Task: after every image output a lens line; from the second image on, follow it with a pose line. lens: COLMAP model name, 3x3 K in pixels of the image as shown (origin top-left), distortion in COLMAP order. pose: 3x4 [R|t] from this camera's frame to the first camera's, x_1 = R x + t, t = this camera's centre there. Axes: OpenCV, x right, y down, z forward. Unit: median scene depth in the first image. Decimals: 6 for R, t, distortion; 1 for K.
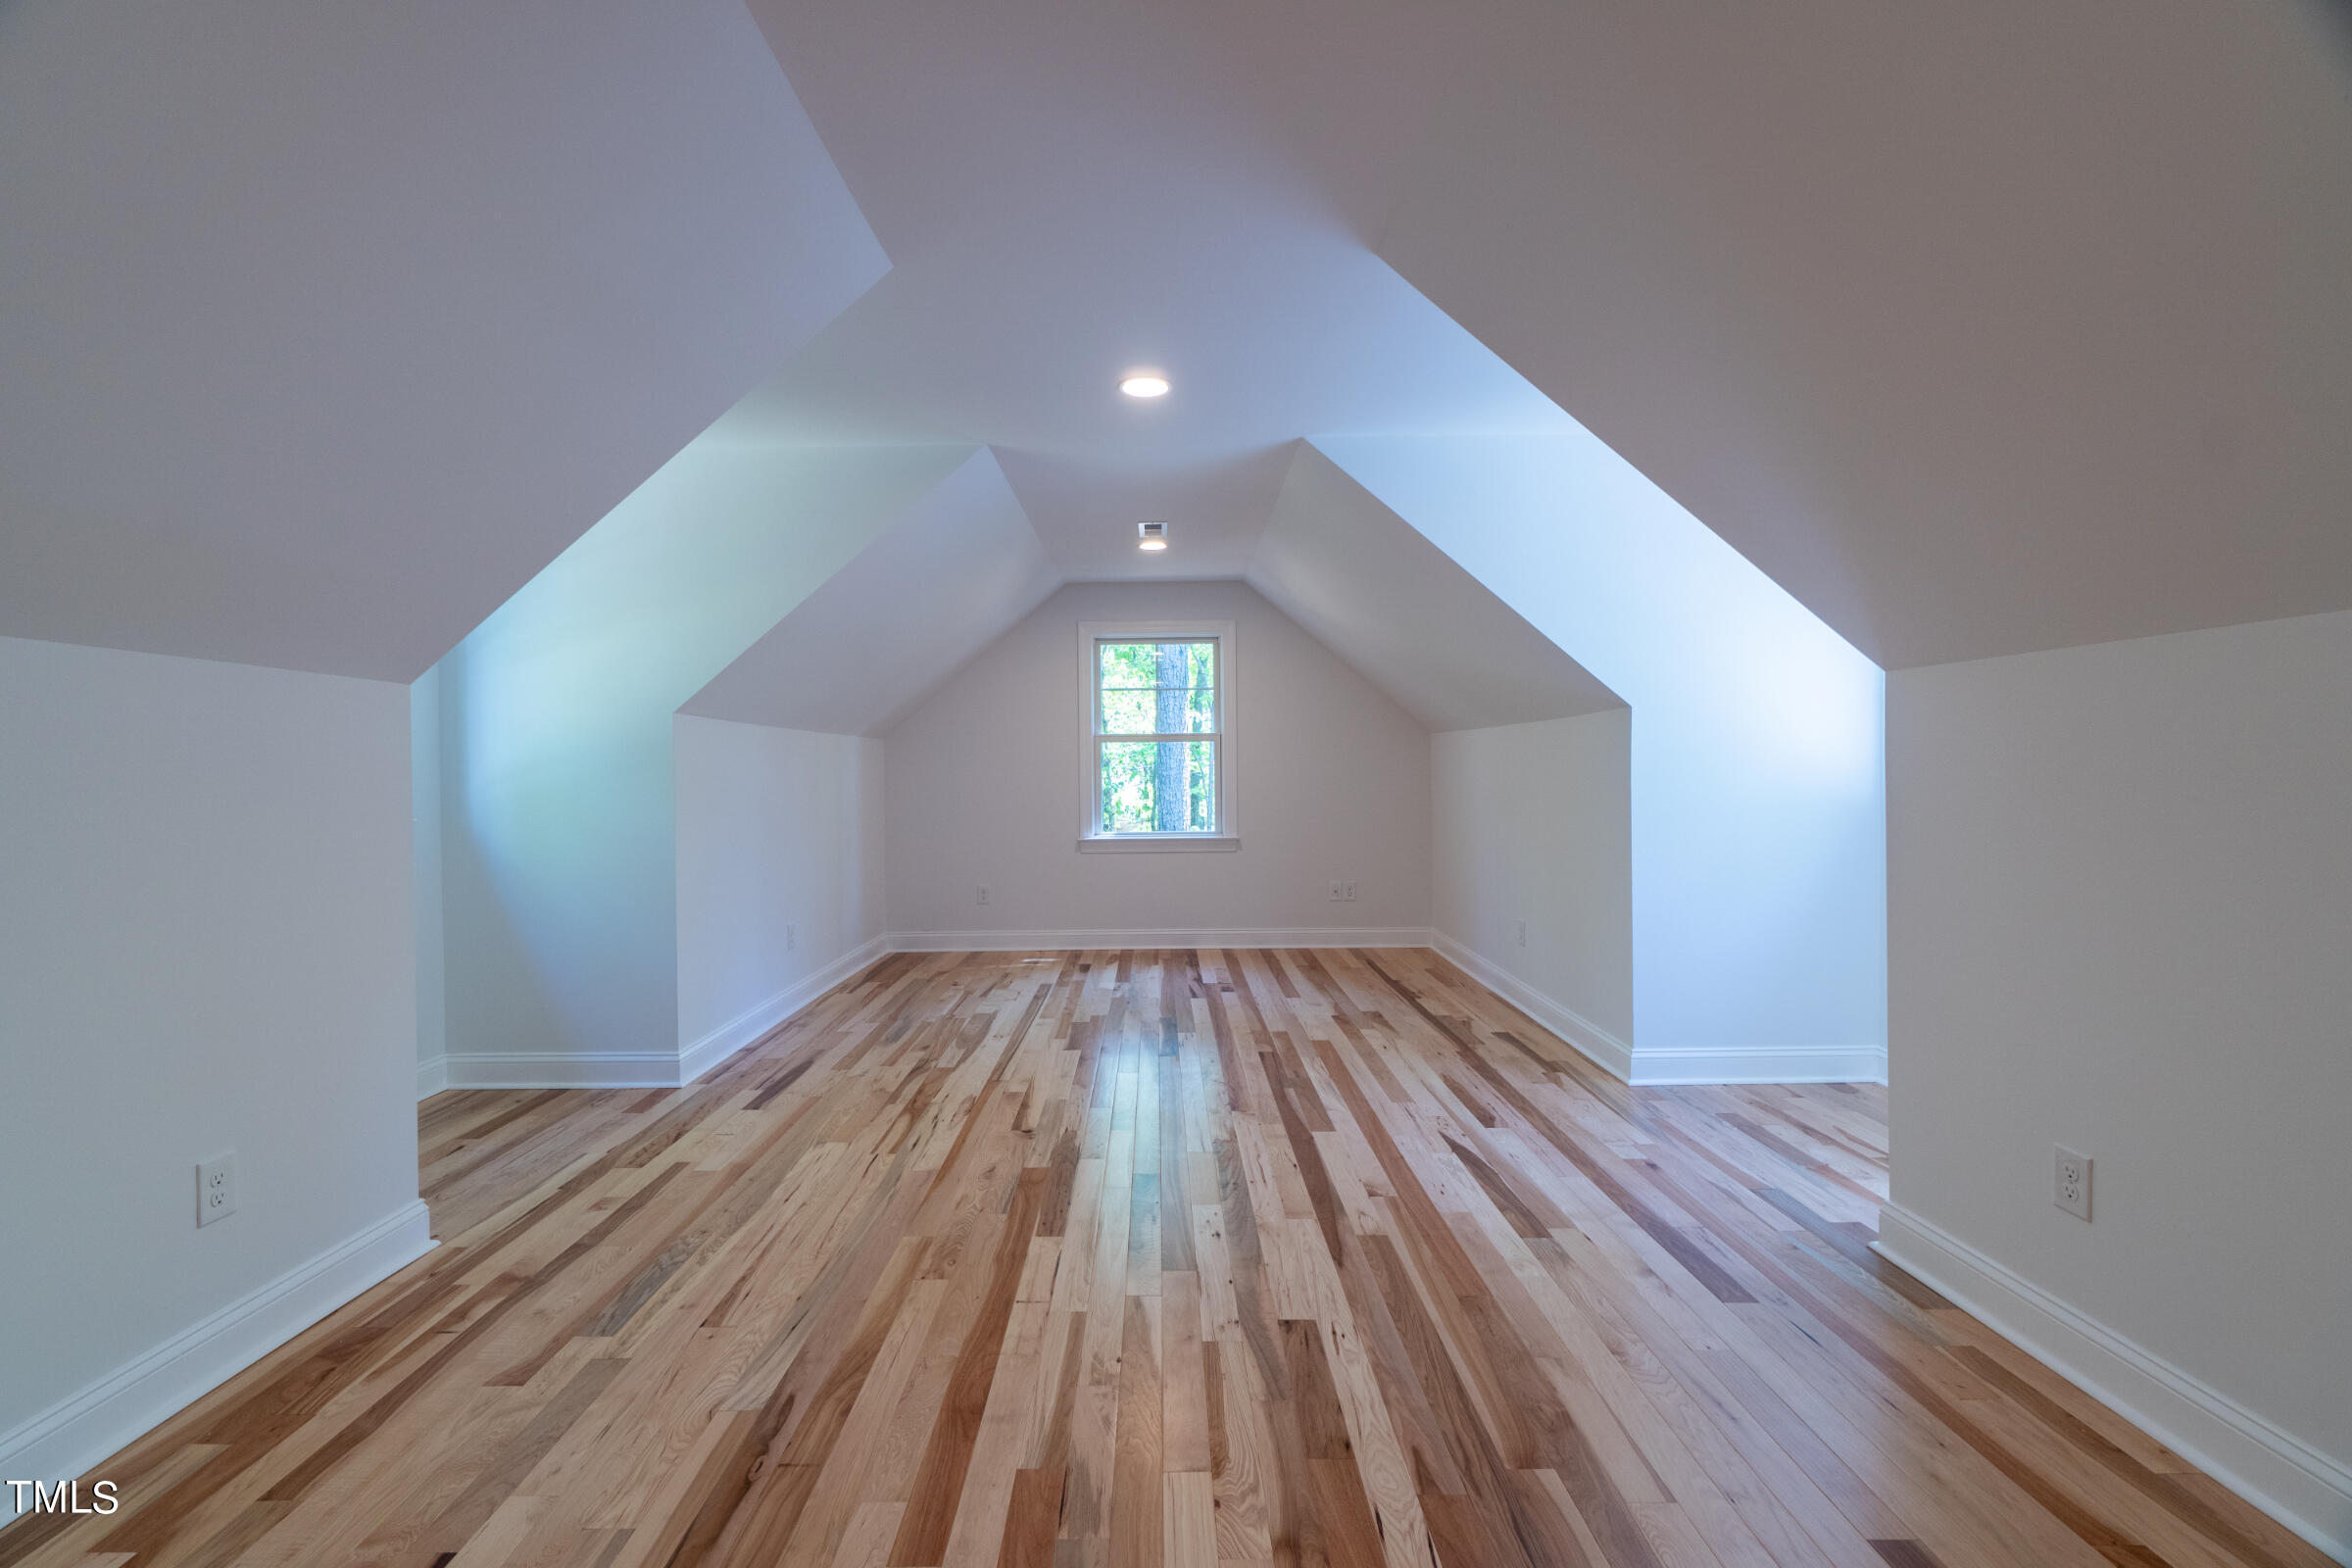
lens RADIAL K [[1009.7, 0, 1156.7], [0, 1009.7, 786.2], [0, 0, 1]] dist [-0.003407, -0.000663]
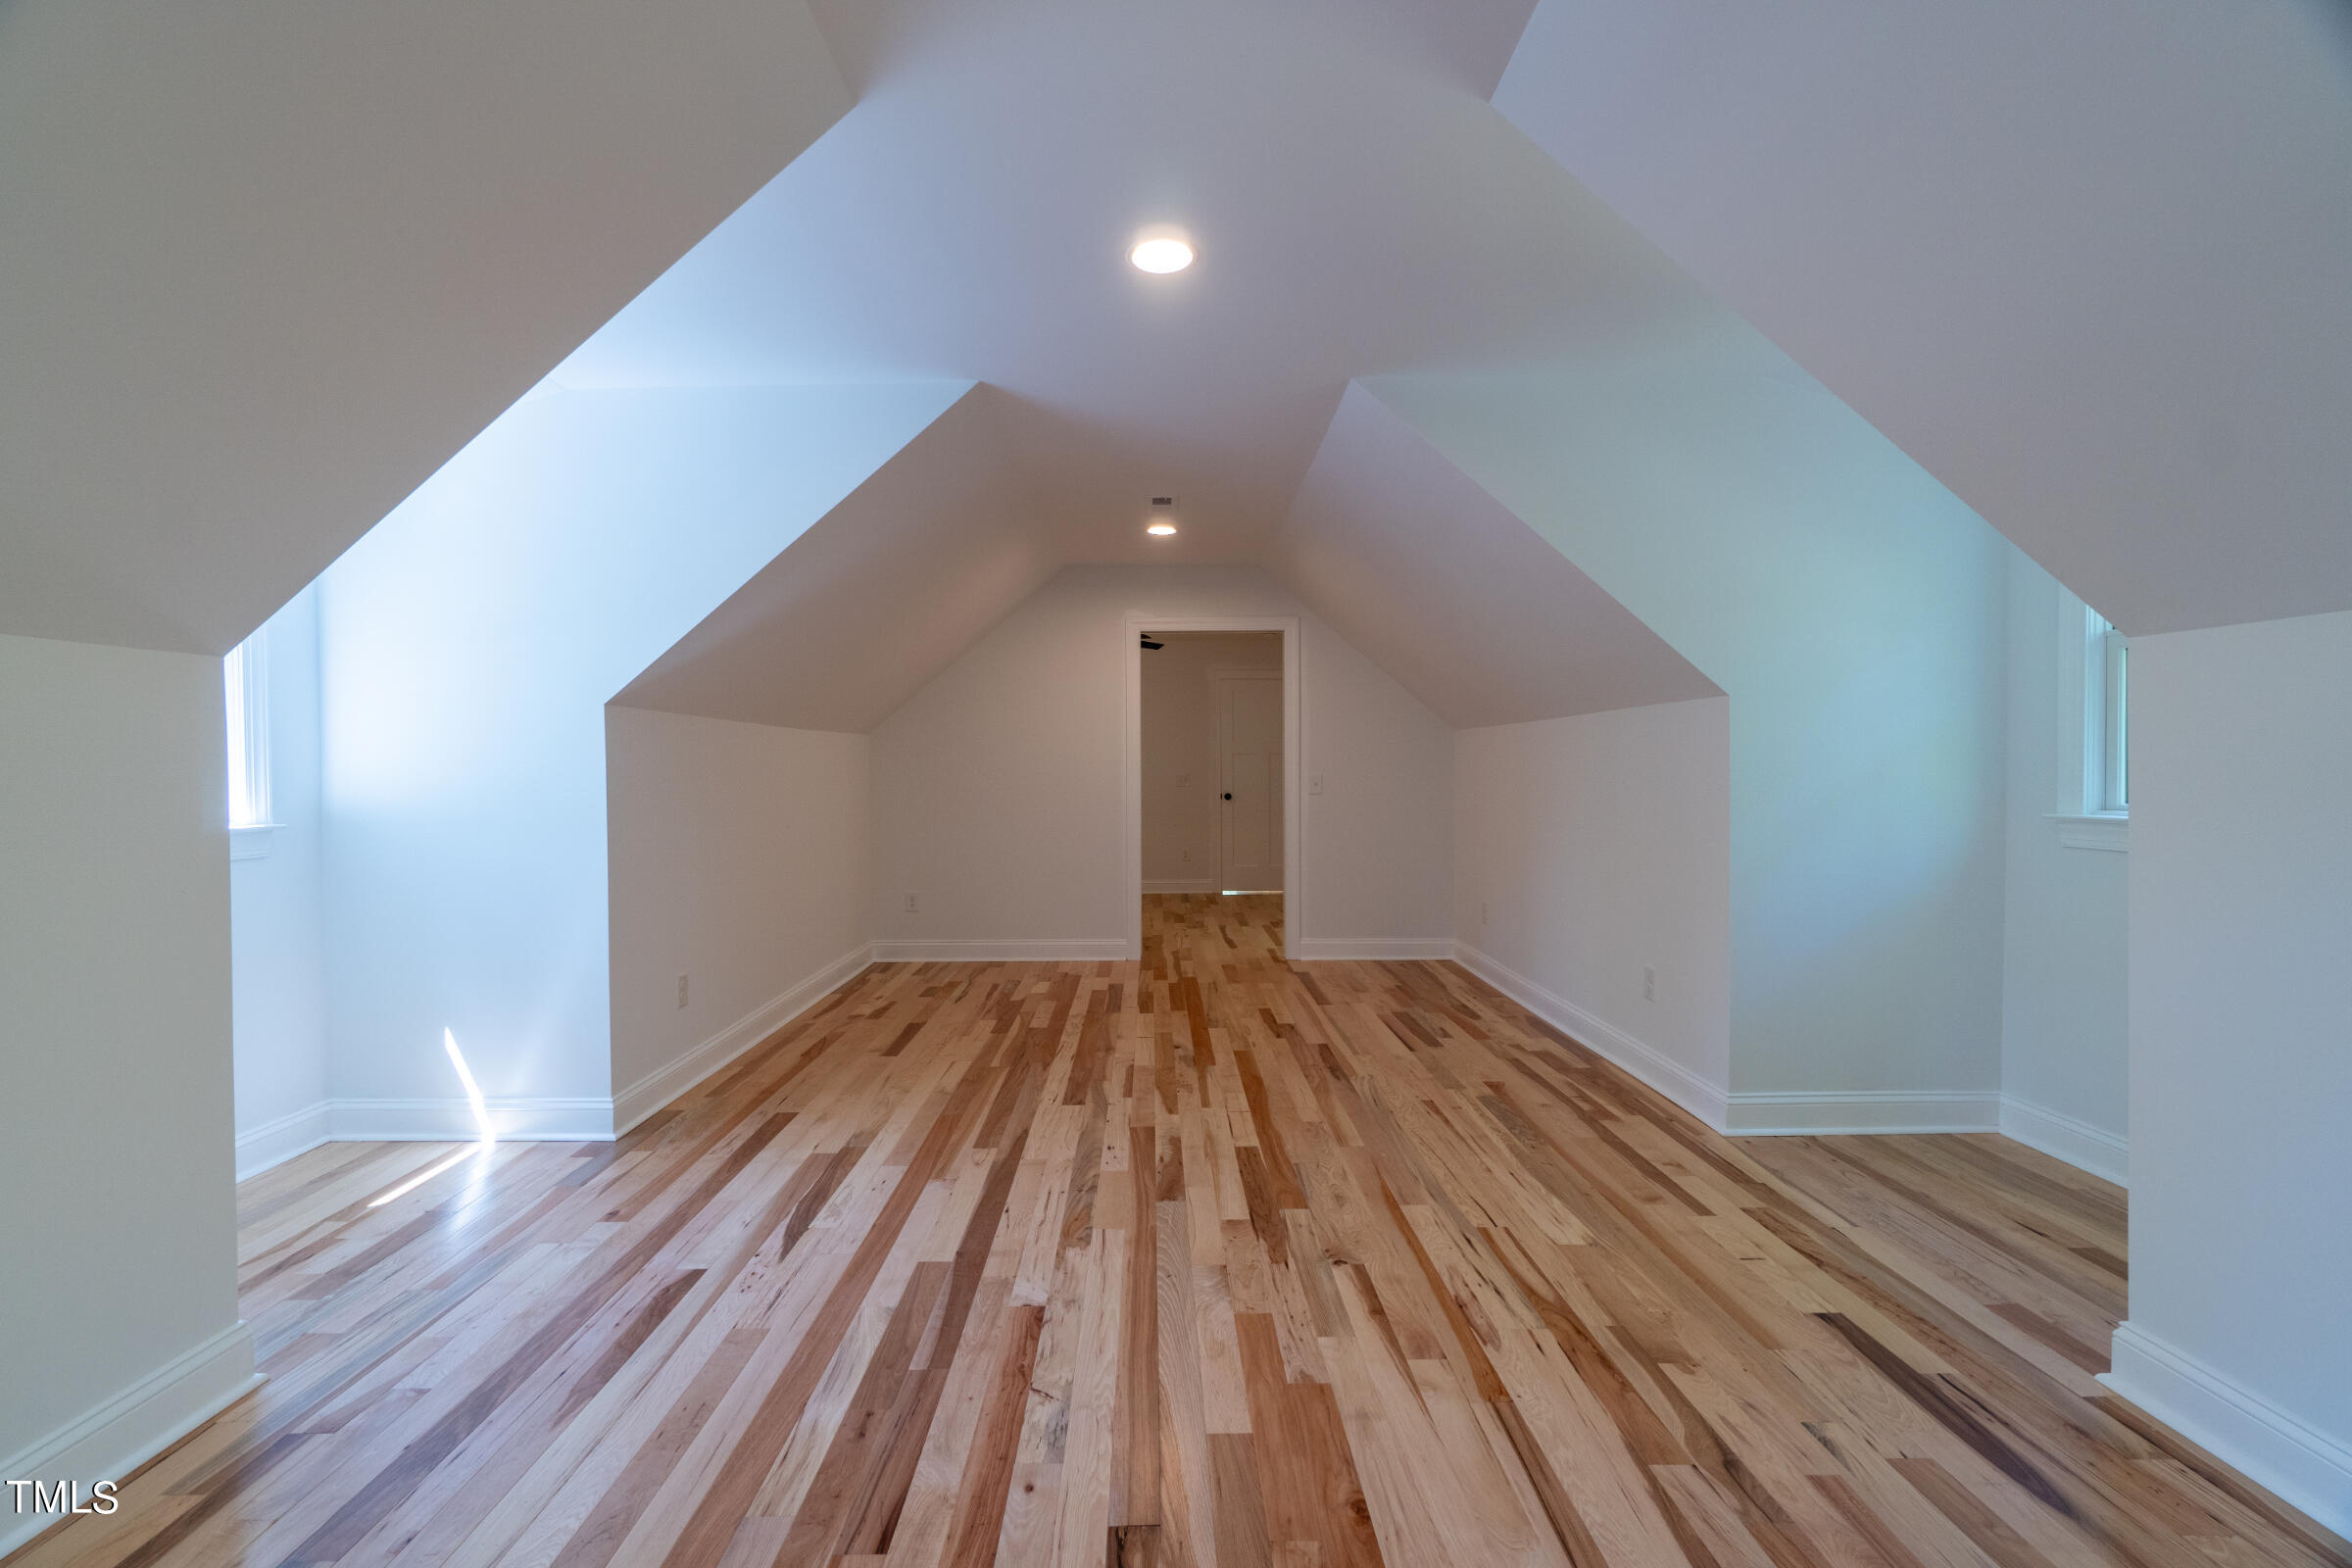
lens RADIAL K [[1011.2, 0, 1155.4], [0, 1011.2, 787.6], [0, 0, 1]] dist [-0.004668, 0.001575]
pose [[-0.999894, 0.013695, -0.004859, 0.003637], [0.013541, 0.999448, 0.030336, -0.025393], [0.005272, 0.030267, -0.999528, 1.774932]]
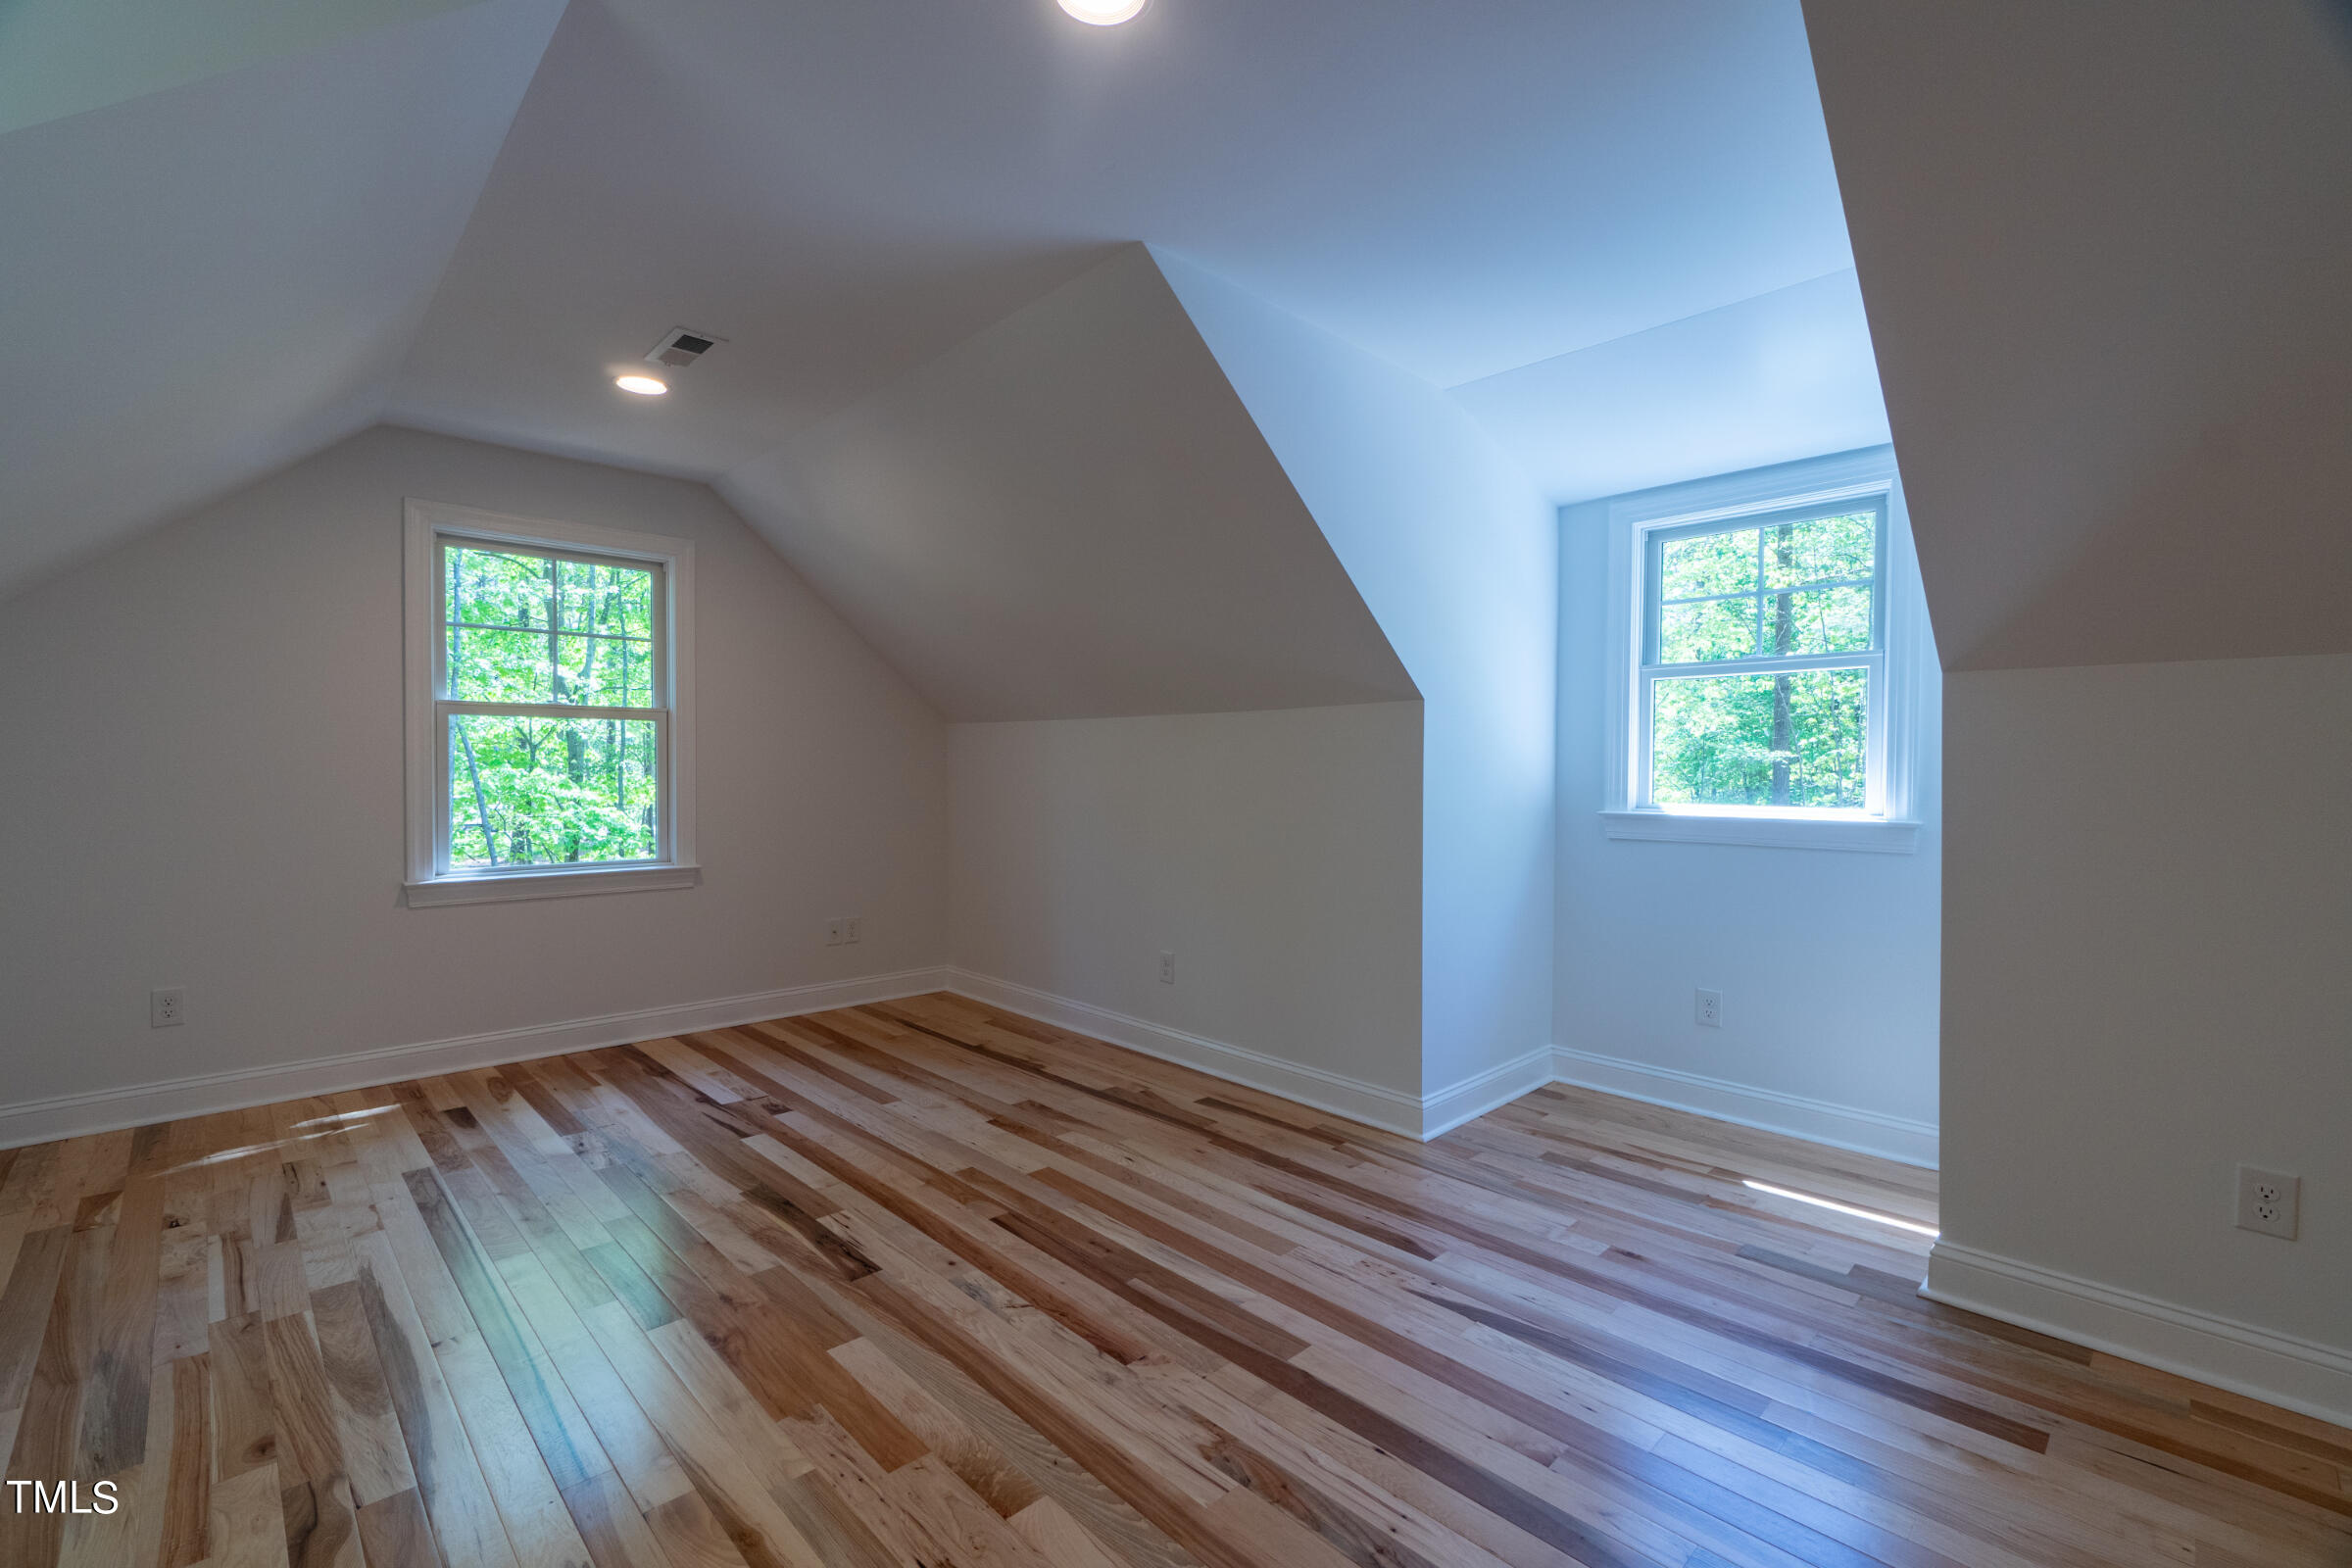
lens RADIAL K [[1007.3, 0, 1156.1], [0, 1007.3, 786.8], [0, 0, 1]] dist [-0.004007, 0.000217]
pose [[0.723196, 0.001894, 0.690641, -0.334148], [-0.002270, 0.999997, -0.000365, -0.005050], [-0.690640, -0.001304, 0.723198, 0.630345]]
